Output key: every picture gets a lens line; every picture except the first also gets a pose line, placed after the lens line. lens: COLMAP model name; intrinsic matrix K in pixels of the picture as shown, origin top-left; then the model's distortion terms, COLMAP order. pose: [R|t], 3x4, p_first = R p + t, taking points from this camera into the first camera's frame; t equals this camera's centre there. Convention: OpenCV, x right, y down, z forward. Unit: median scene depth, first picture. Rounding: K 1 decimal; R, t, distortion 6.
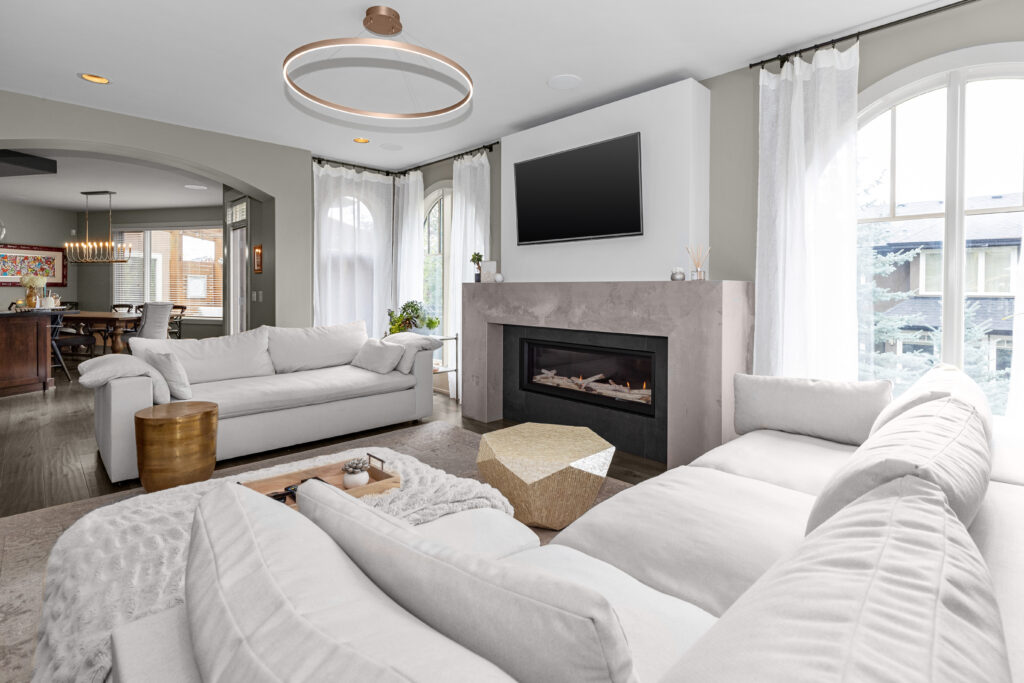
lens RADIAL K [[494.5, 0, 499.7], [0, 494.5, 297.0], [0, 0, 1]] dist [-0.005083, 0.000720]
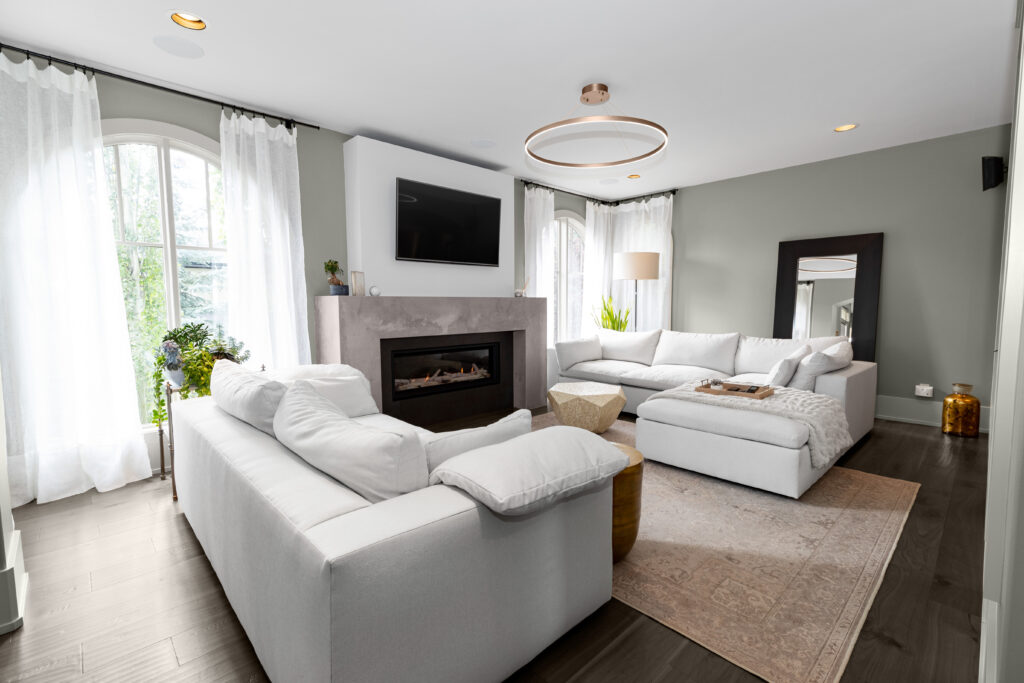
lens RADIAL K [[467.4, 0, 514.1], [0, 467.4, 346.7], [0, 0, 1]] dist [0.006720, -0.000654]
pose [[-0.012590, -0.099115, 0.994996, -1.029132], [0.021228, 0.994824, 0.099366, -0.018872], [-0.999695, 0.022373, -0.010421, 0.843760]]
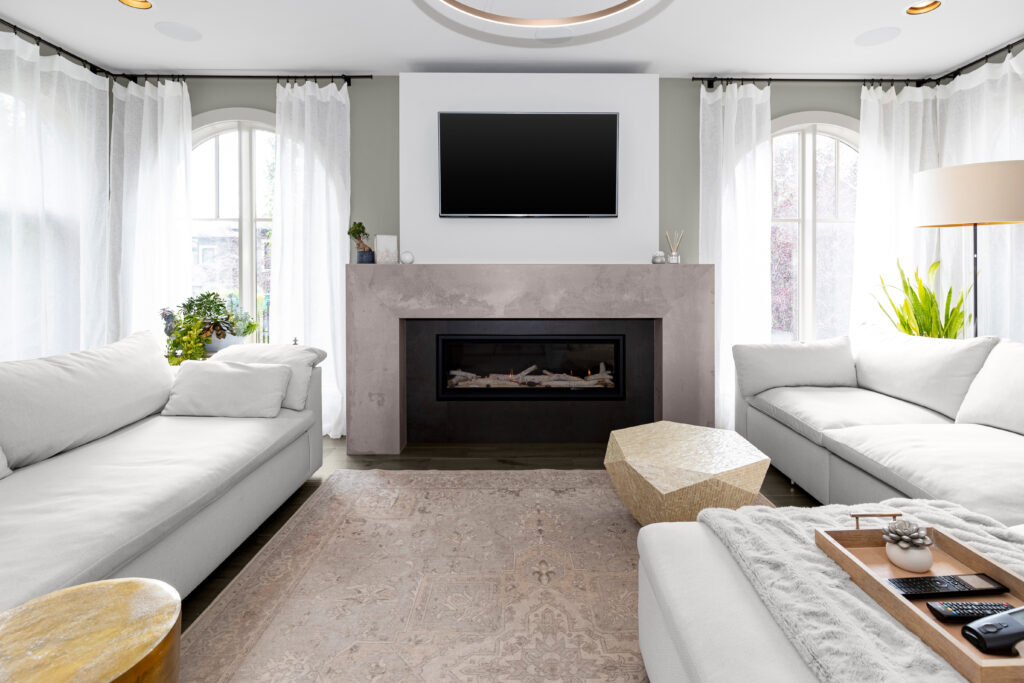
lens RADIAL K [[494.5, 0, 519.9], [0, 494.5, 281.1], [0, 0, 1]] dist [-0.005083, 0.000720]
pose [[0.681240, -0.015492, 0.731896, -0.495393], [0.016233, 0.999850, 0.006054, -0.006272], [-0.731880, 0.007757, 0.681389, 0.407559]]
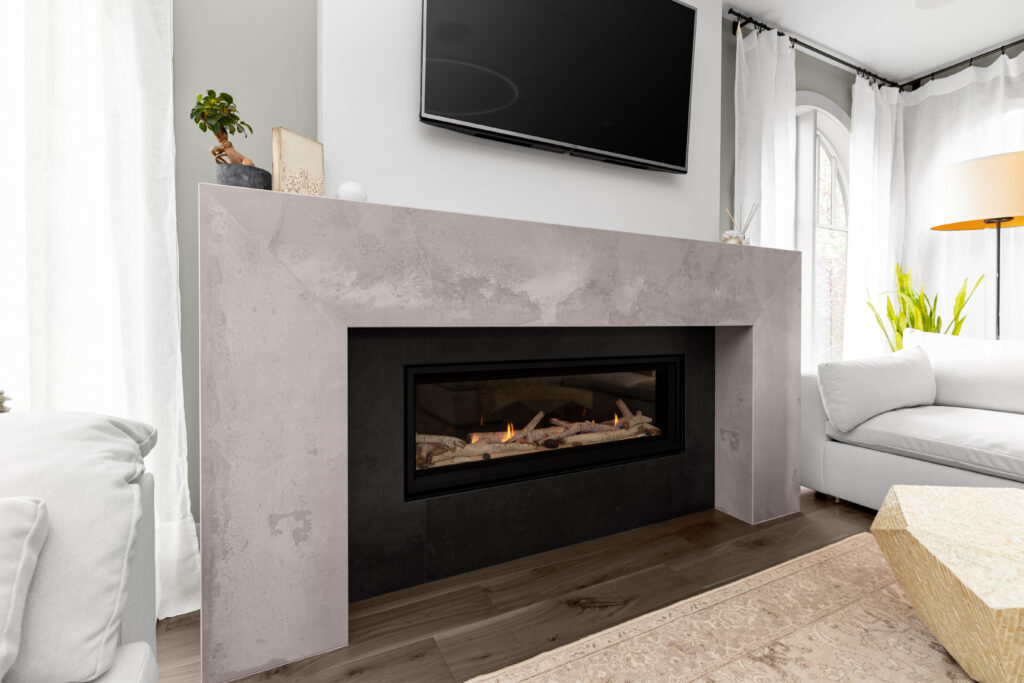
lens RADIAL K [[467.4, 0, 508.7], [0, 467.4, 327.7], [0, 0, 1]] dist [0.006720, -0.000654]
pose [[0.279103, -0.017353, 0.960104, -0.318364], [0.015797, 0.999784, 0.013478, 0.054925], [-0.960131, 0.011405, 0.279317, 0.915066]]
